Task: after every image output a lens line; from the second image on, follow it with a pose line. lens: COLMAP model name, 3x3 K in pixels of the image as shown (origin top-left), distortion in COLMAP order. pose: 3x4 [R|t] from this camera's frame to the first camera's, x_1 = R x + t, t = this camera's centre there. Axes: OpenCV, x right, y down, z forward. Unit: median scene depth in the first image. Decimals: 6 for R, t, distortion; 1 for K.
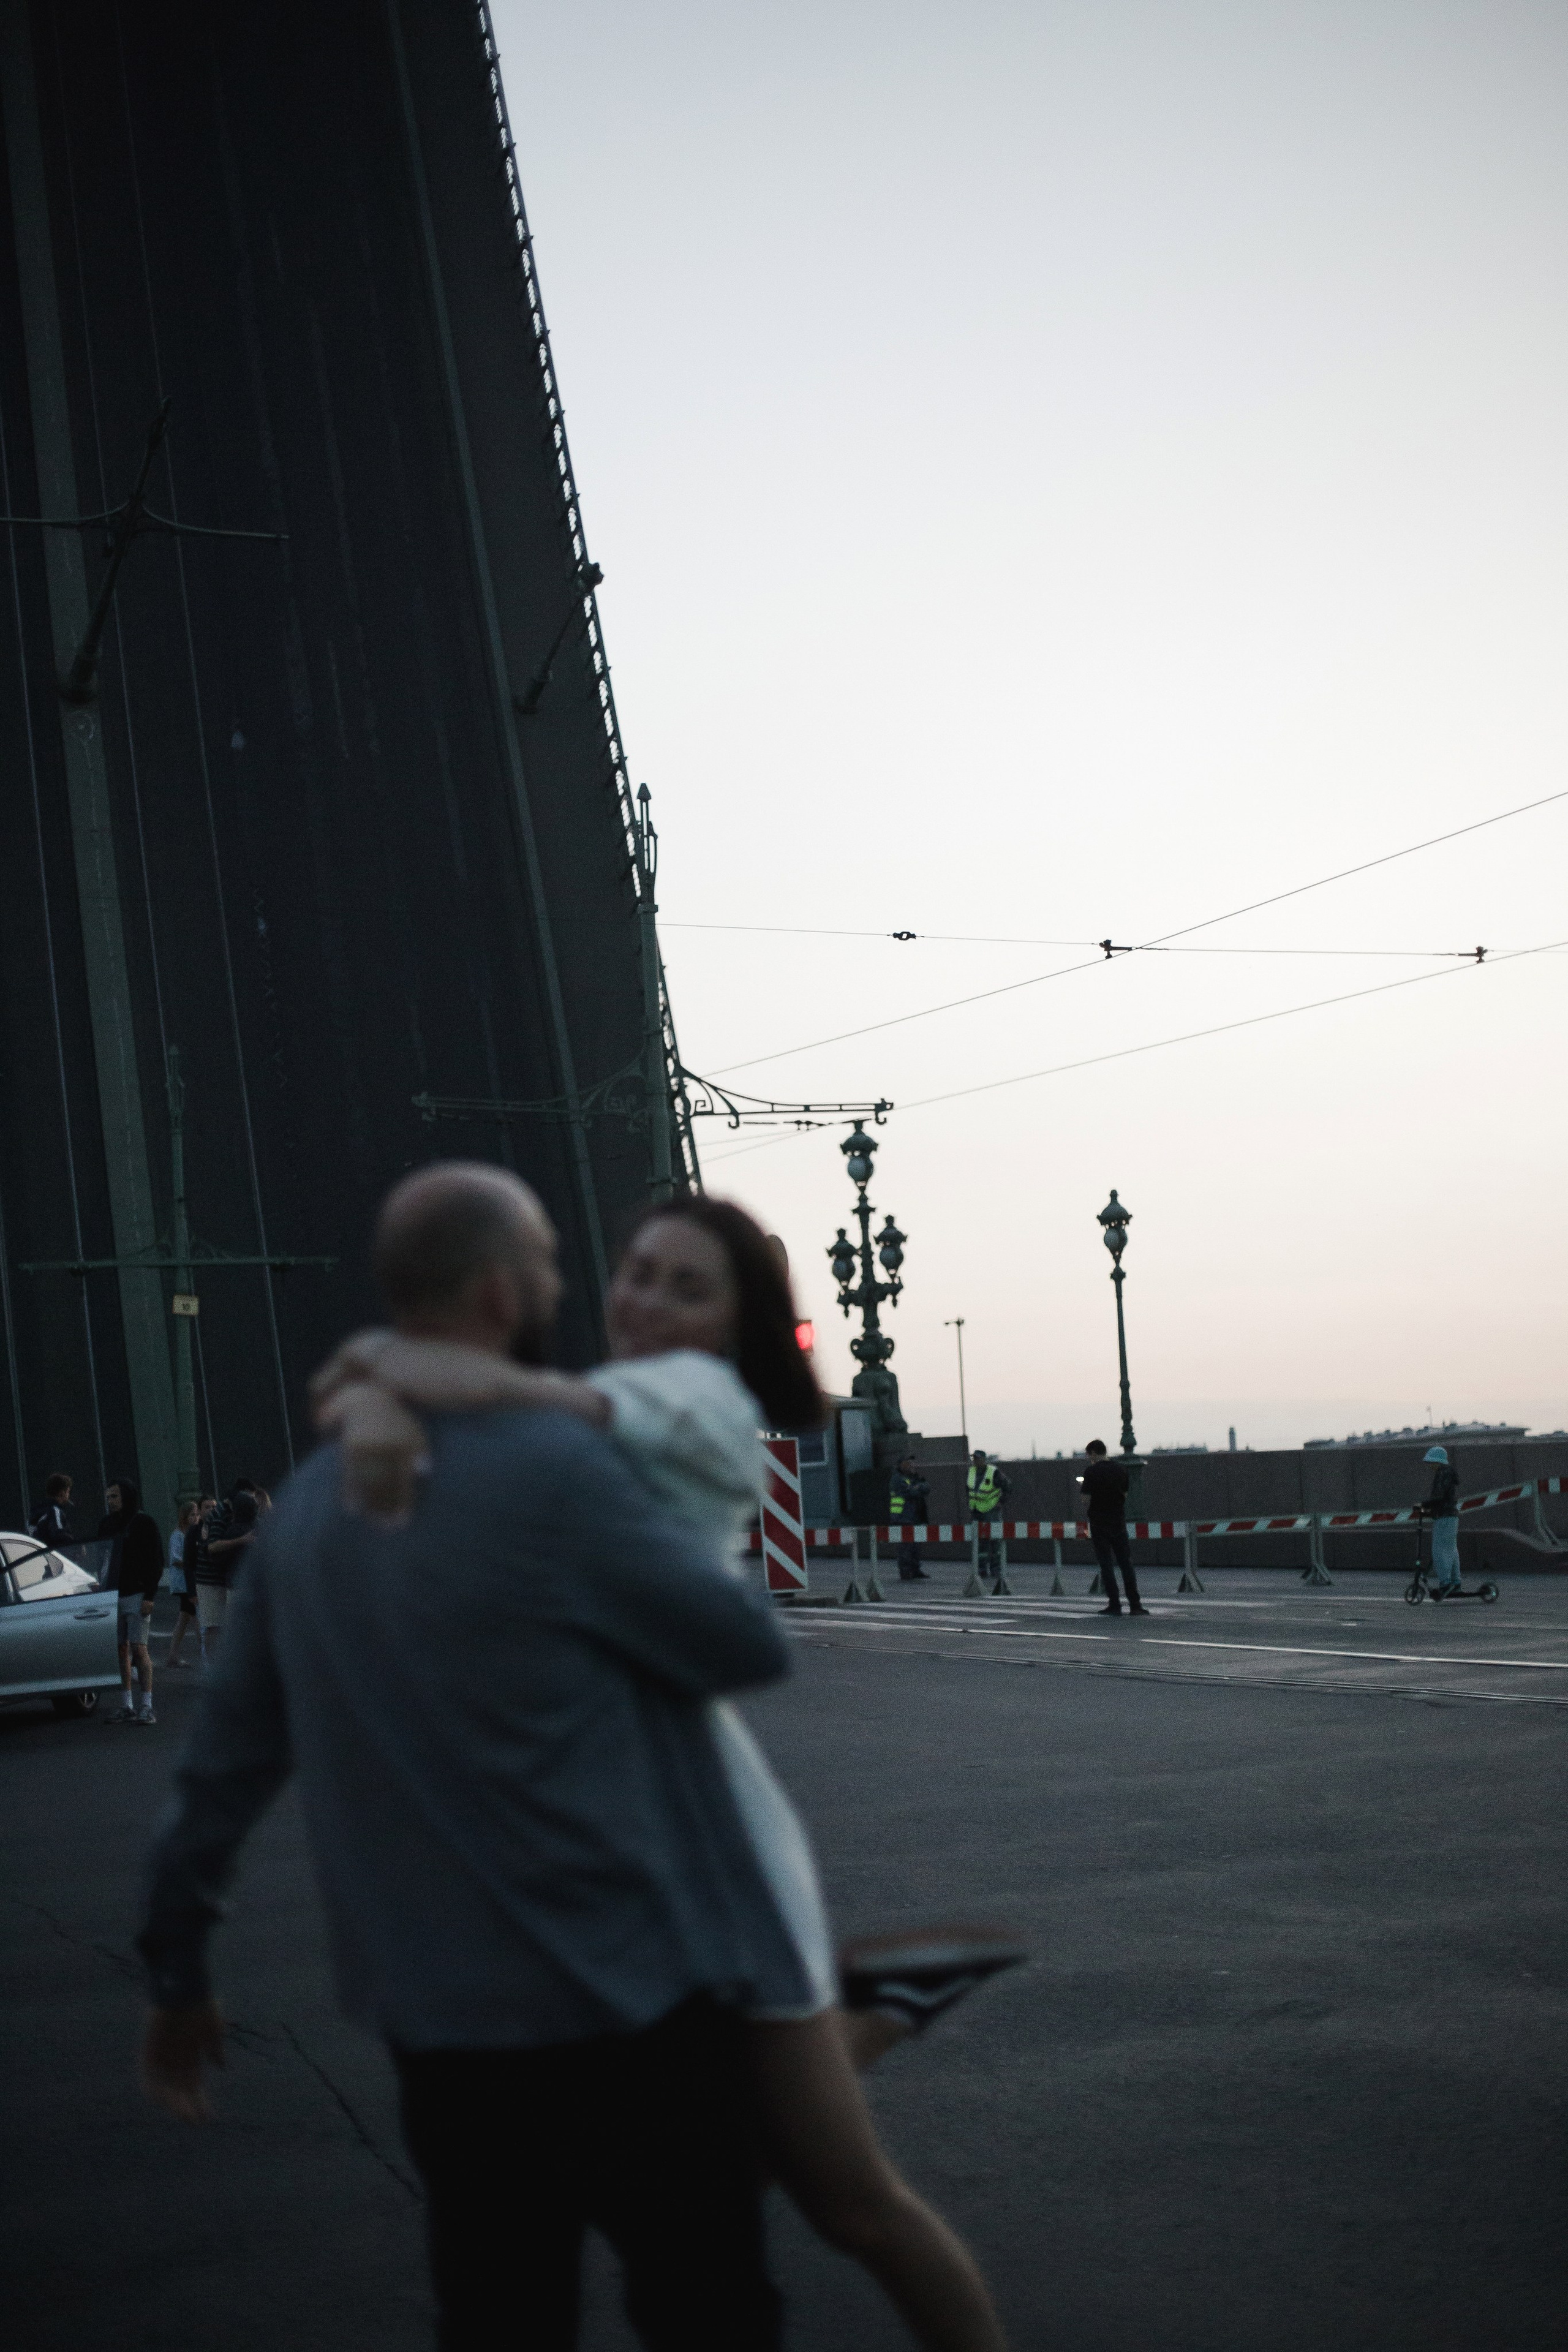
lens RADIAL K [[3404.5, 0, 785.8], [0, 3404.5, 1167.6], [0, 0, 1]] dist [-0.143043, 0.147130]
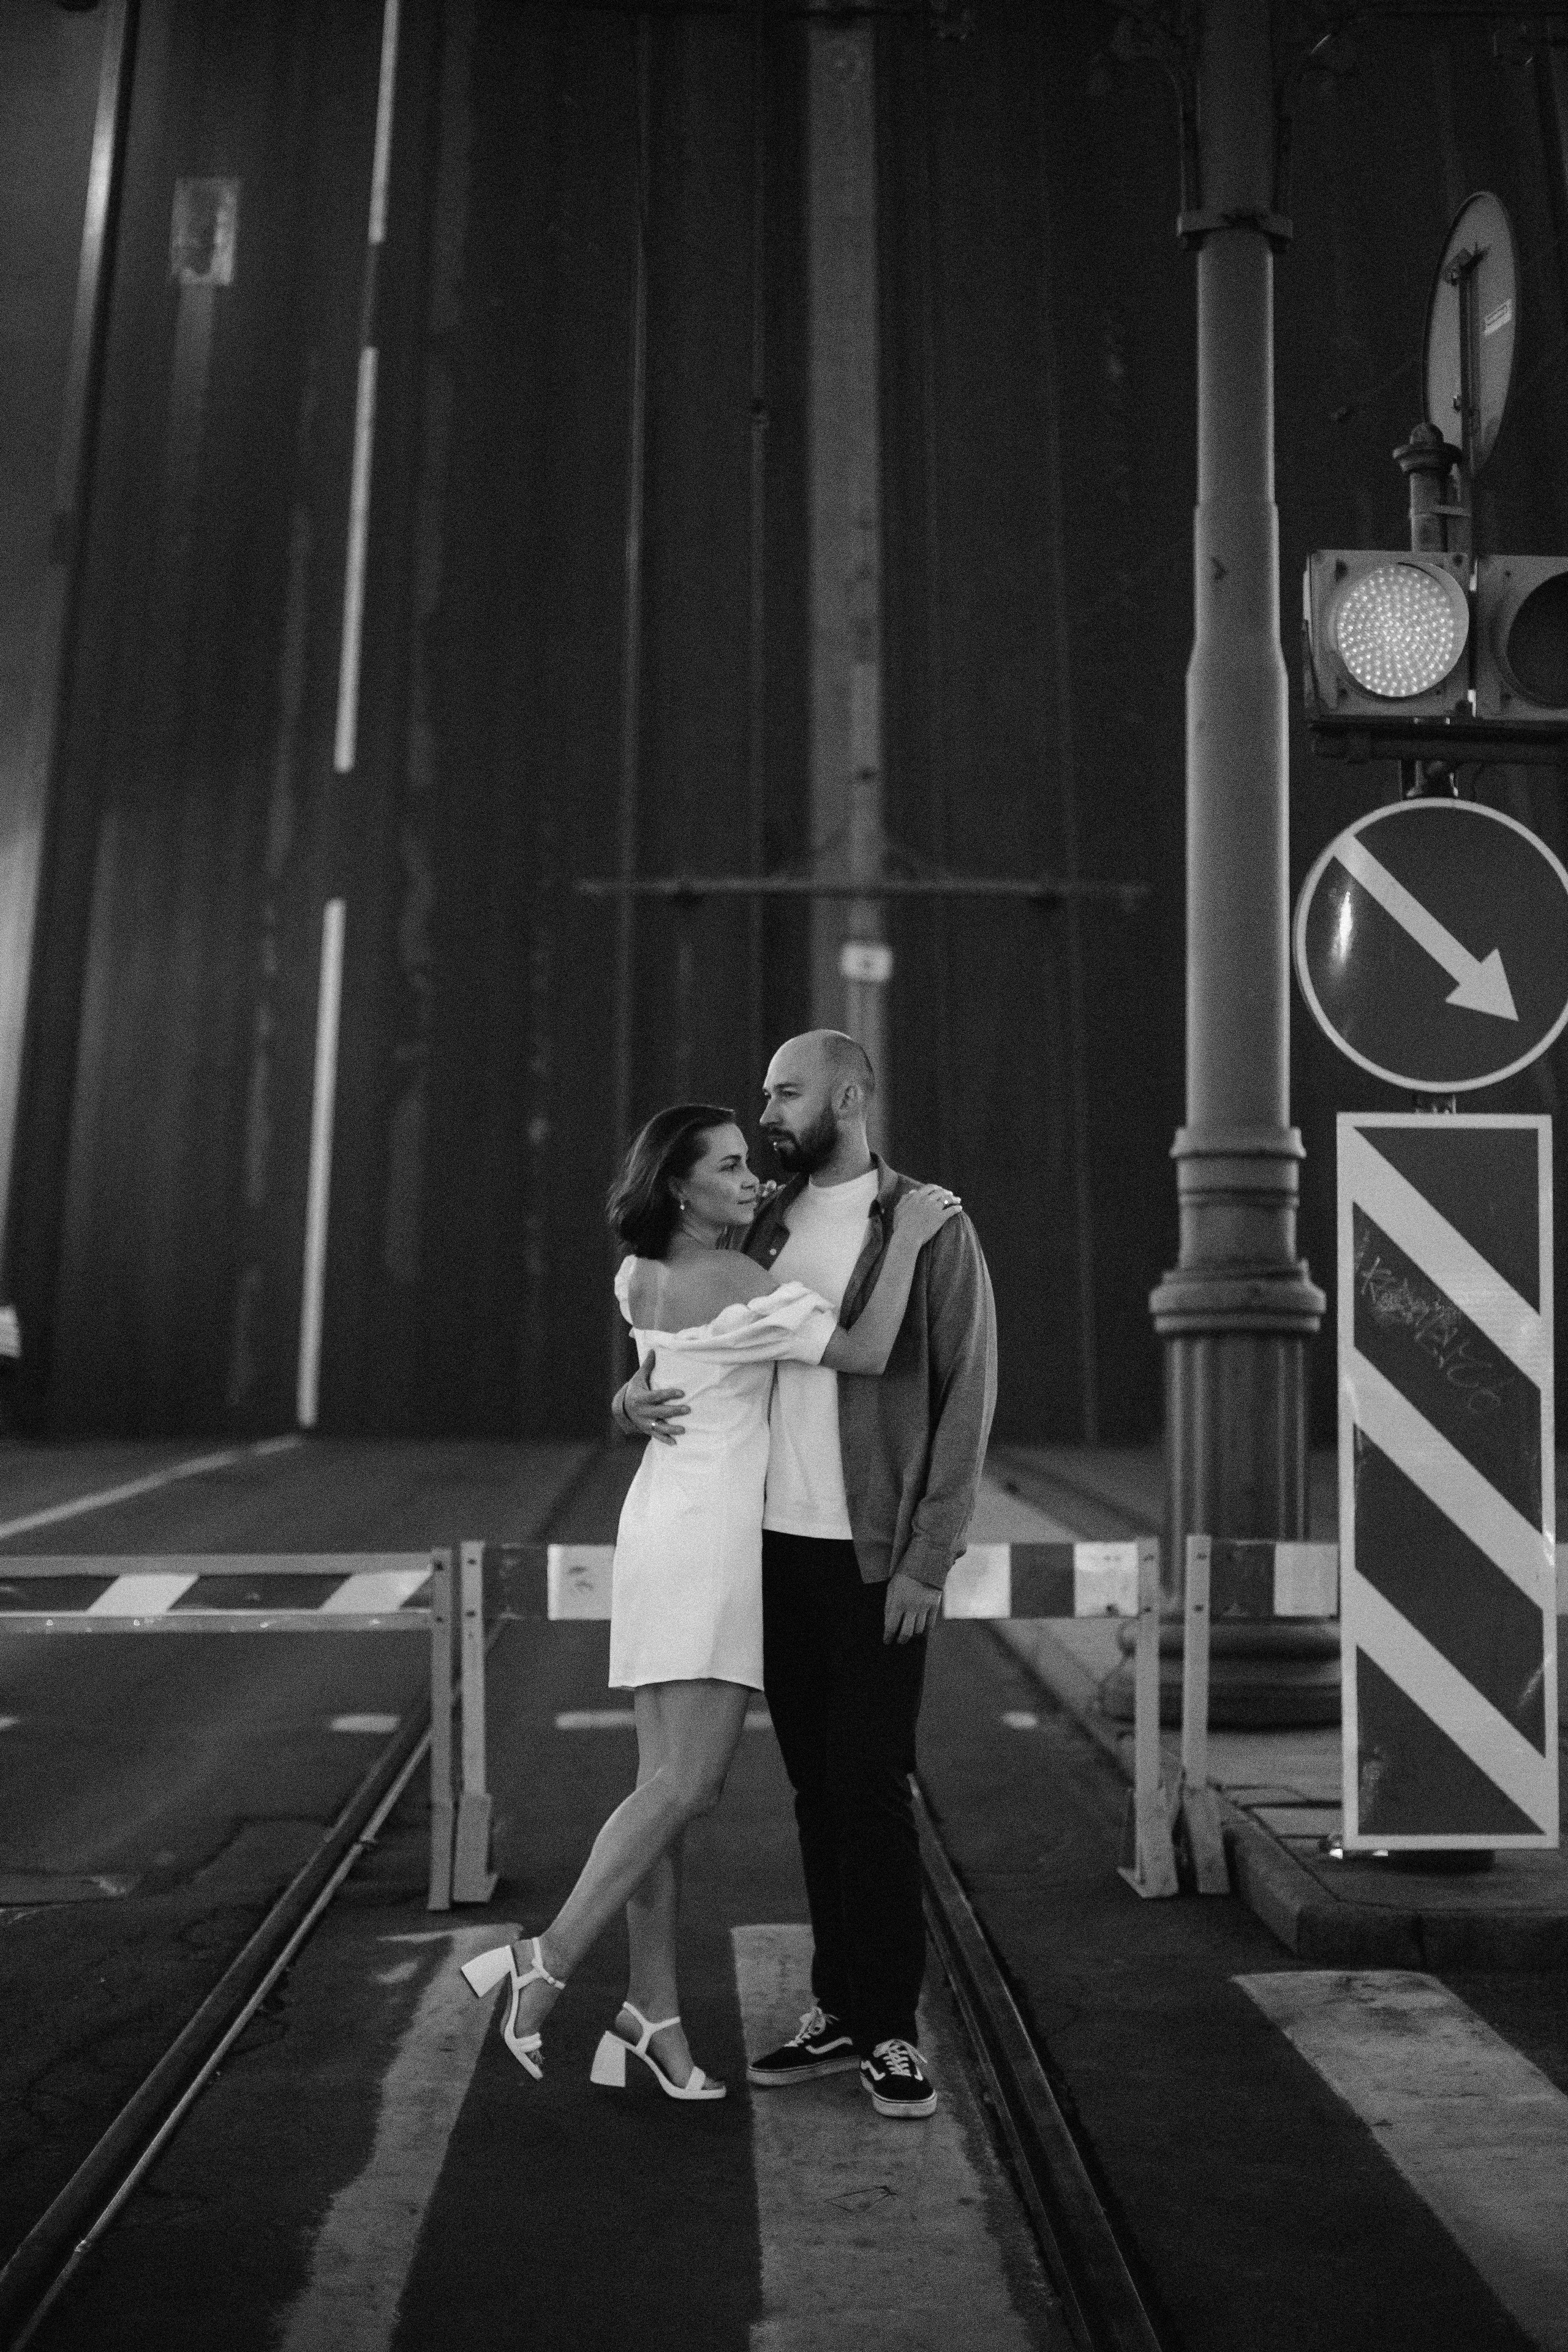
lens RADIAL K [[3404.5, 0, 785.8], [0, 3404.5, 1167.6], [0, 0, 1]] dist [-0.143043, 0.147130]
pose [[0.927952, 0.037854, -0.370773, 0.022442], [-0.017597, 0.998169, 0.057868, 0.042338], [0.372285, -0.047174, 0.926919, 0.467091]]
